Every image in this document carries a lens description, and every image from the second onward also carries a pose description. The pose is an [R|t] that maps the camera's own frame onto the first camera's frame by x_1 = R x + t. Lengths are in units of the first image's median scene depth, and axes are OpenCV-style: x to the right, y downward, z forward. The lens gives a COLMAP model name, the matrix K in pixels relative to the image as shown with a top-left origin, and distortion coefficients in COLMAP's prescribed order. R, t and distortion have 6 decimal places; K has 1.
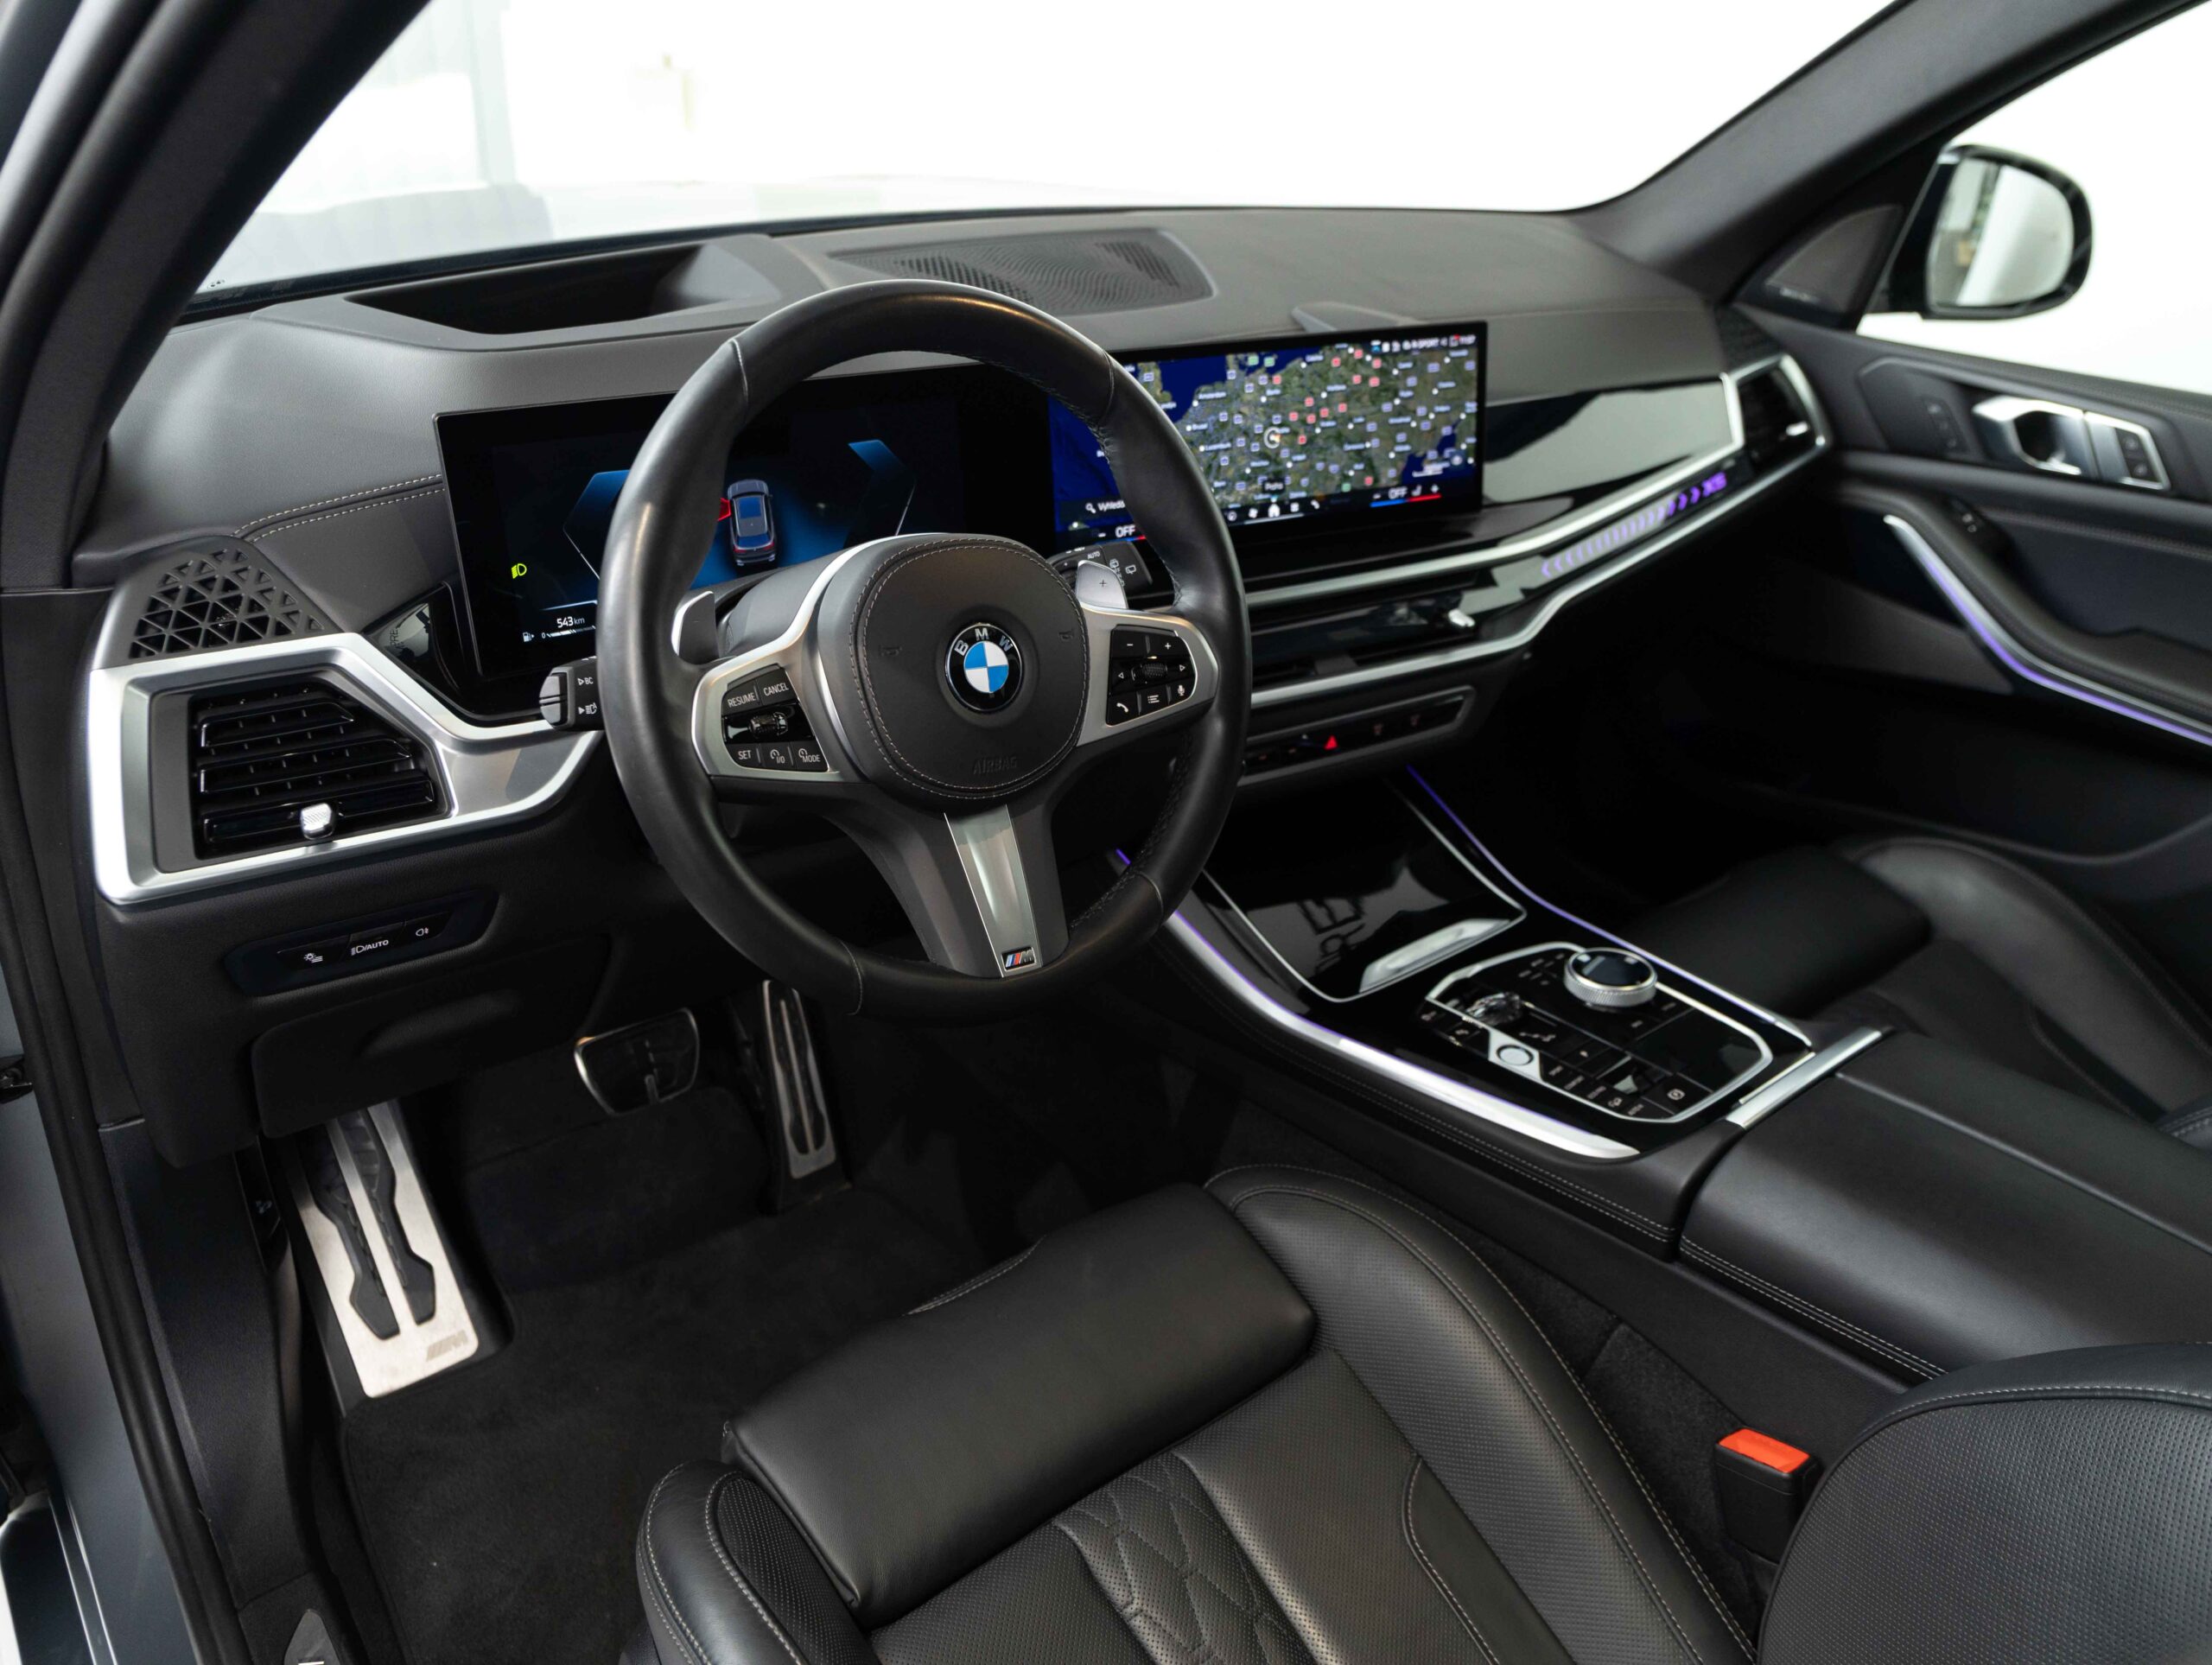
lens RADIAL K [[1609.2, 0, 1106.0], [0, 1609.2, 832.5], [0, 0, 1]] dist [0.006698, 0.000937]
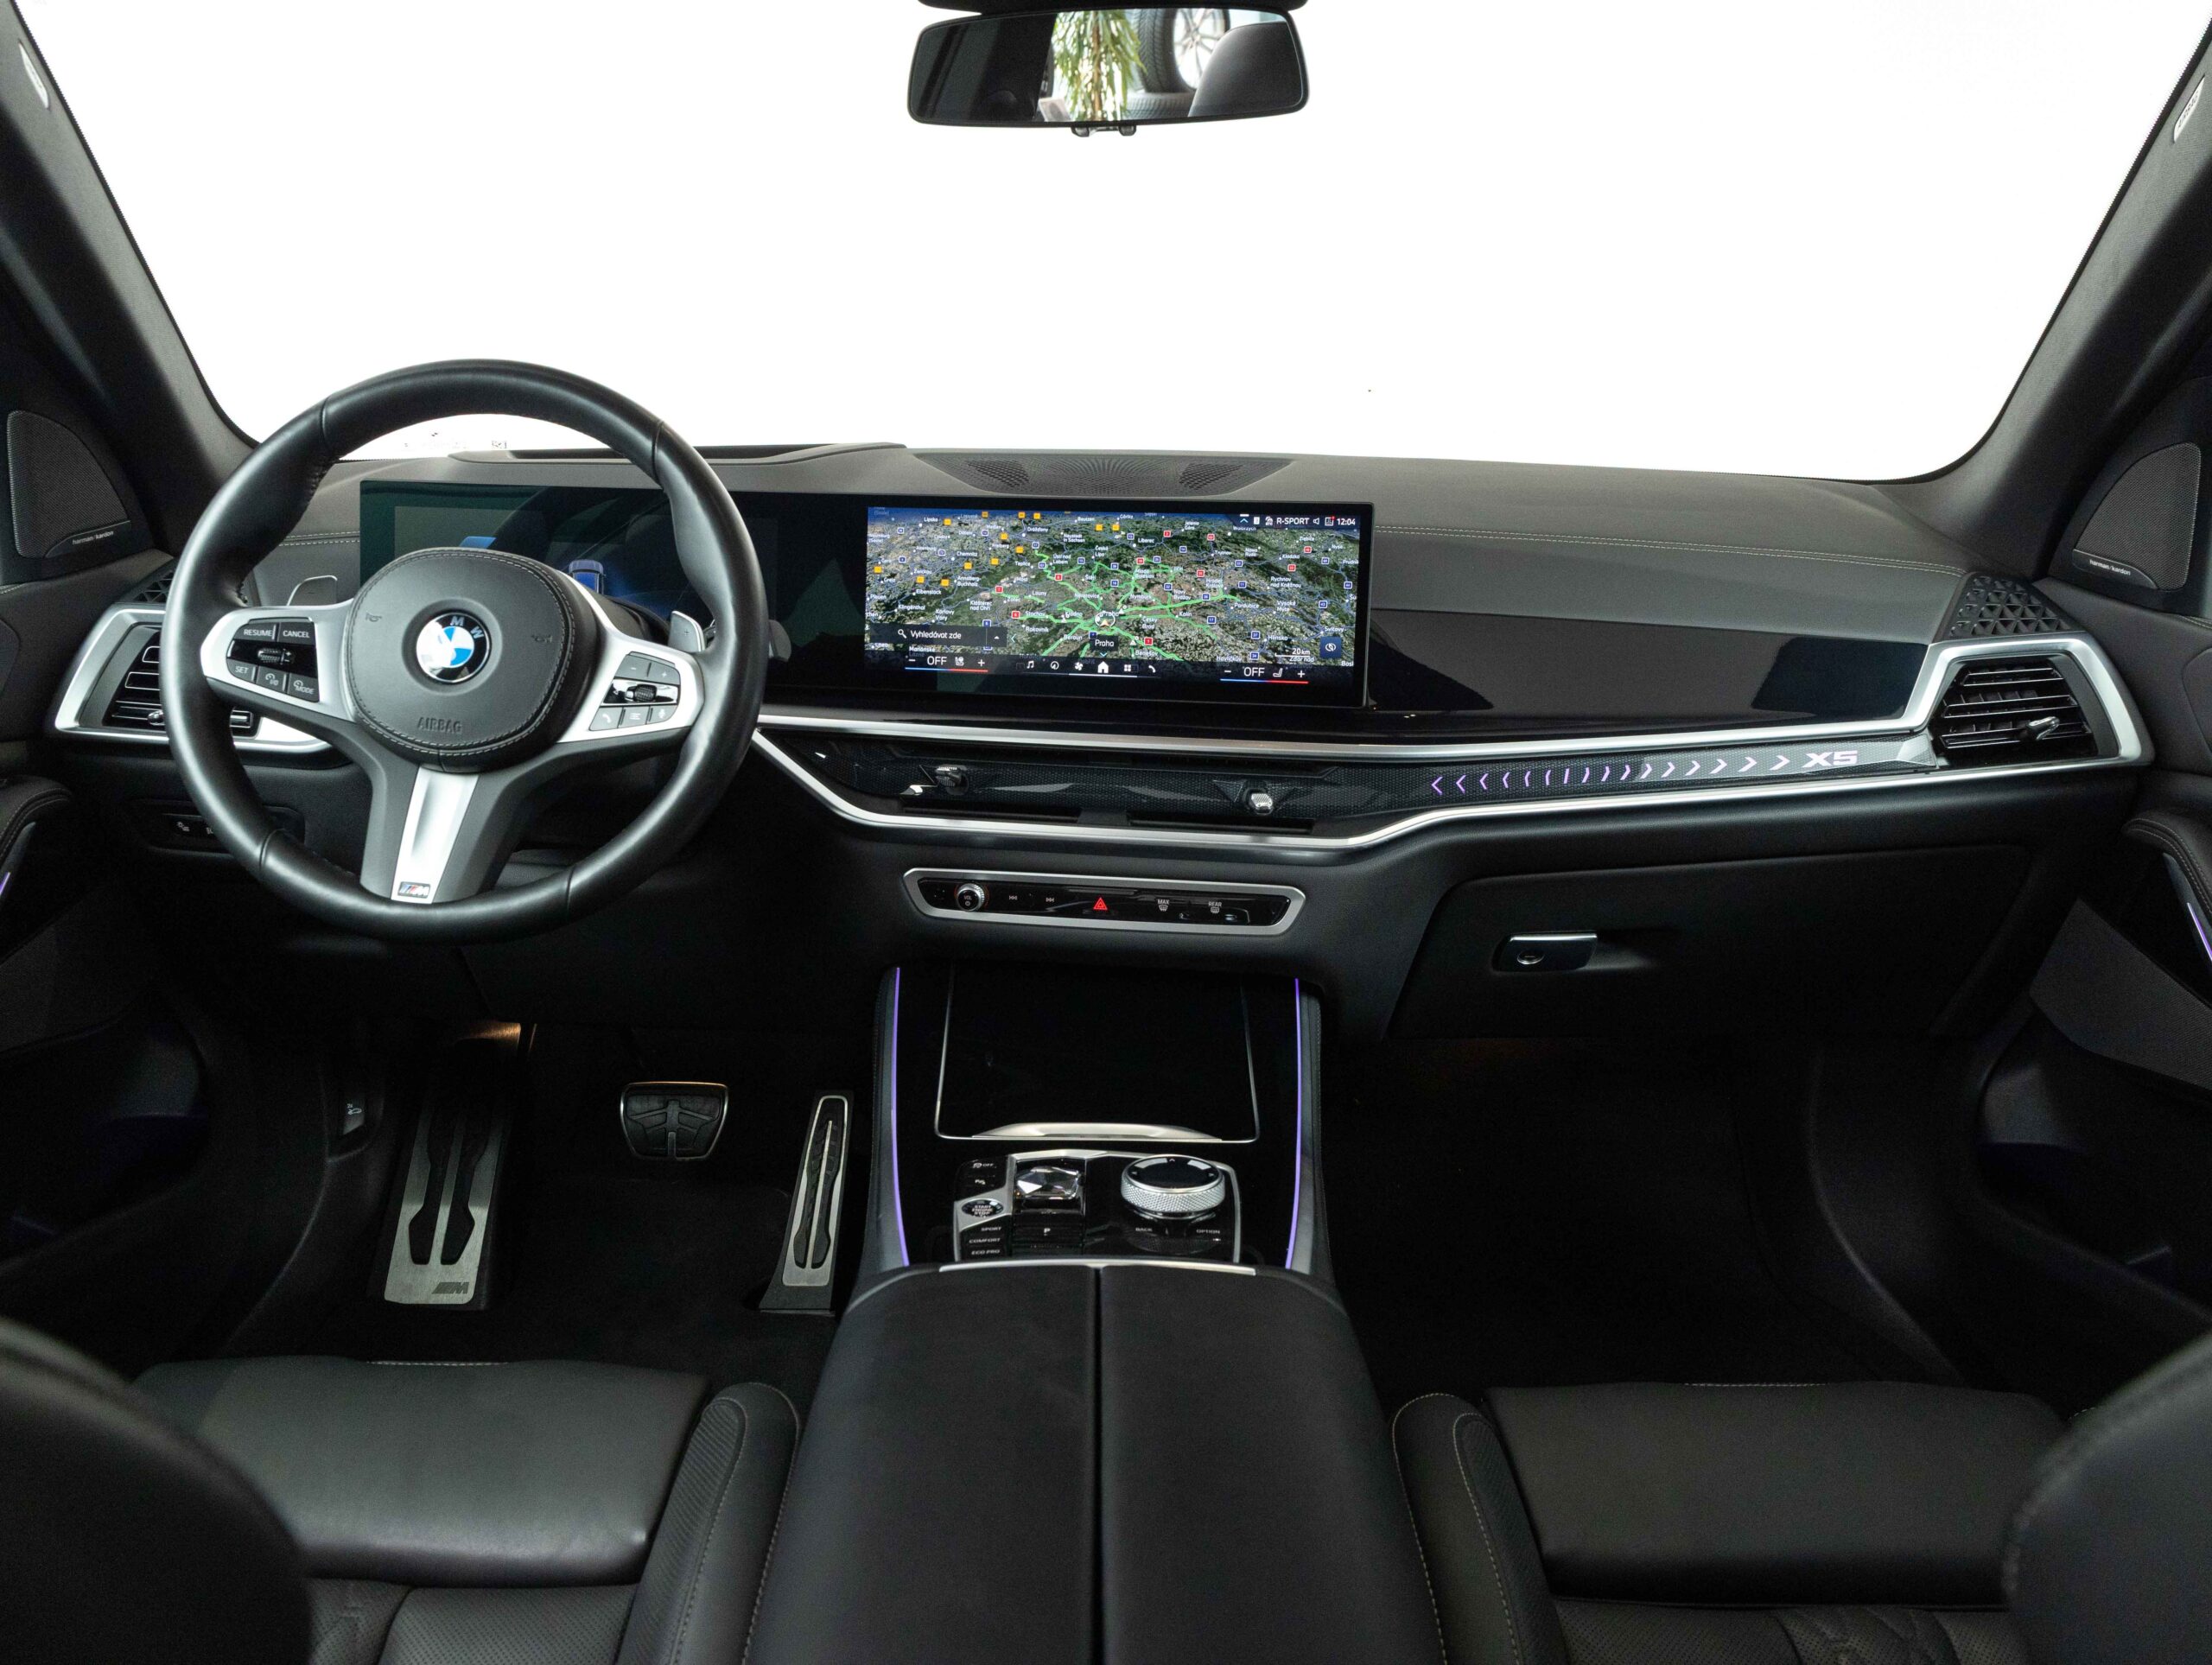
lens RADIAL K [[1638.8, 0, 1106.0], [0, 1638.8, 832.5], [0, 0, 1]] dist [-0.029681, 0.000412]
pose [[0.784791, 0.132390, -0.605455, 0.939005], [-0.284735, 0.944733, -0.162495, 0.077356], [0.550481, 0.299919, 0.779114, 0.311712]]
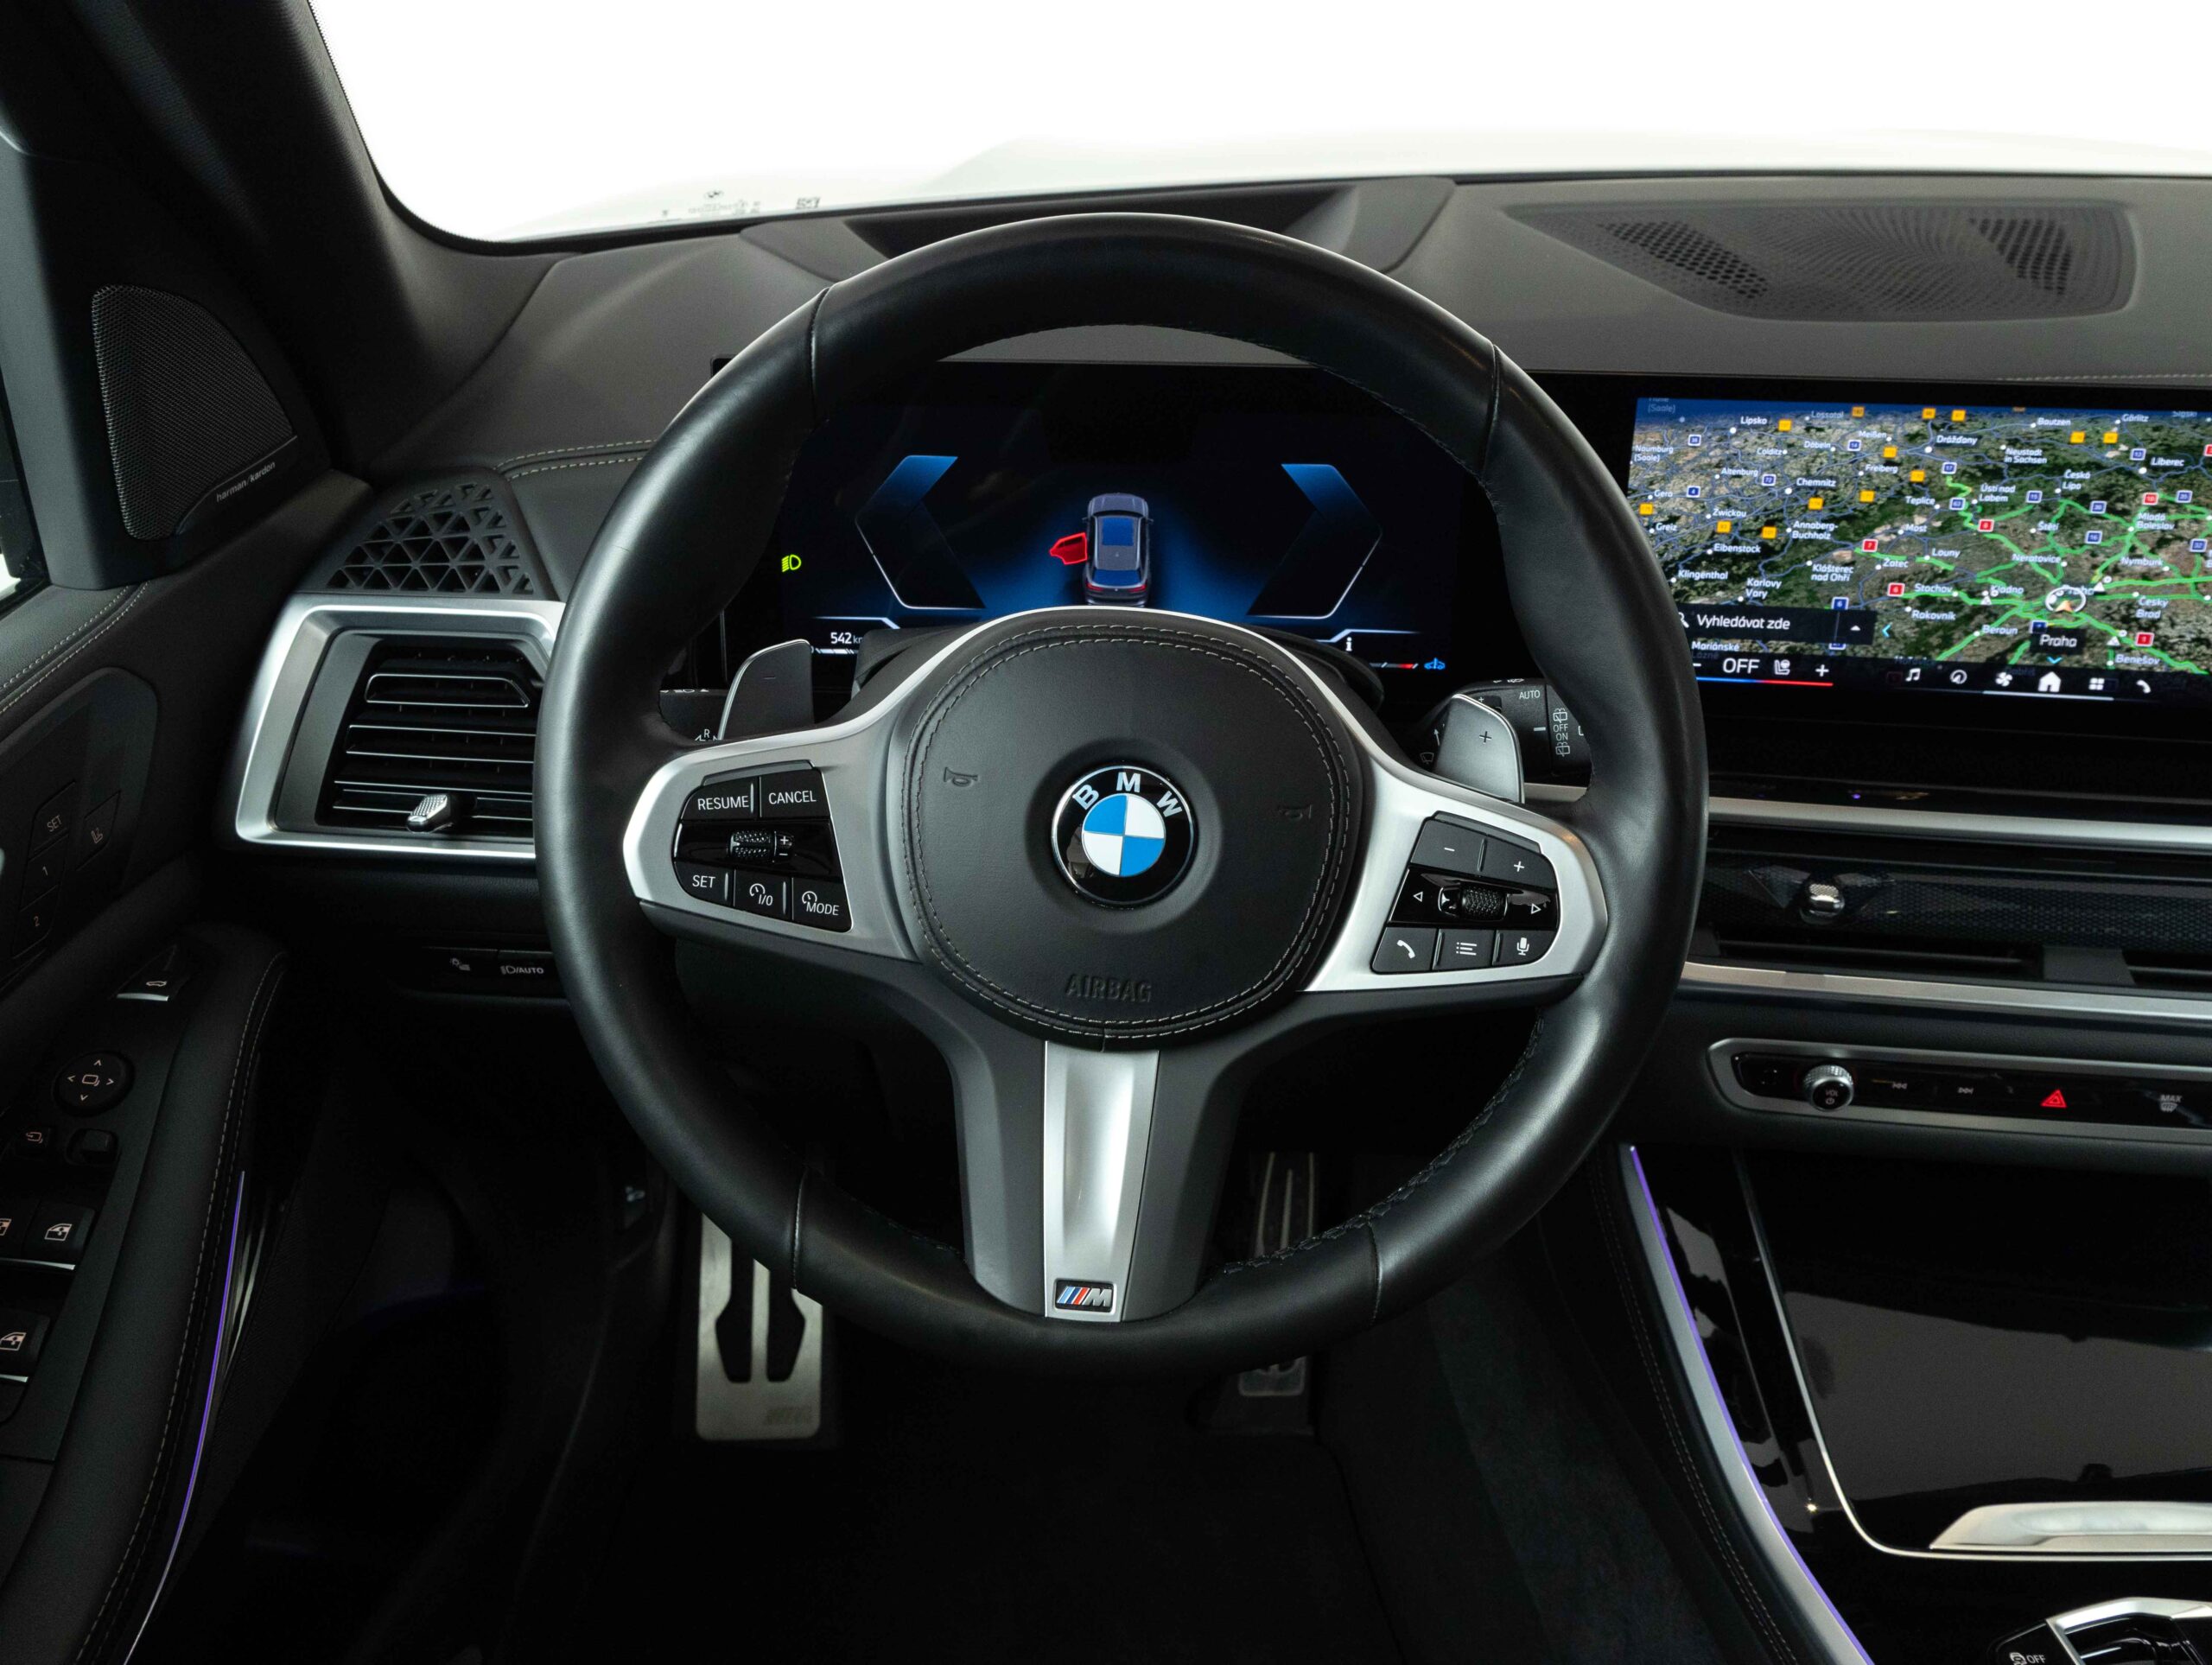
lens RADIAL K [[1777.0, 0, 1106.0], [0, 1777.0, 832.5], [0, 0, 1]] dist [-0.000214, 0.018134]
pose [[0.791359, 0.248614, -0.558517, 0.264158], [-0.262218, 0.963308, 0.057265, -0.123434], [0.552261, 0.101136, 0.827514, 0.376153]]
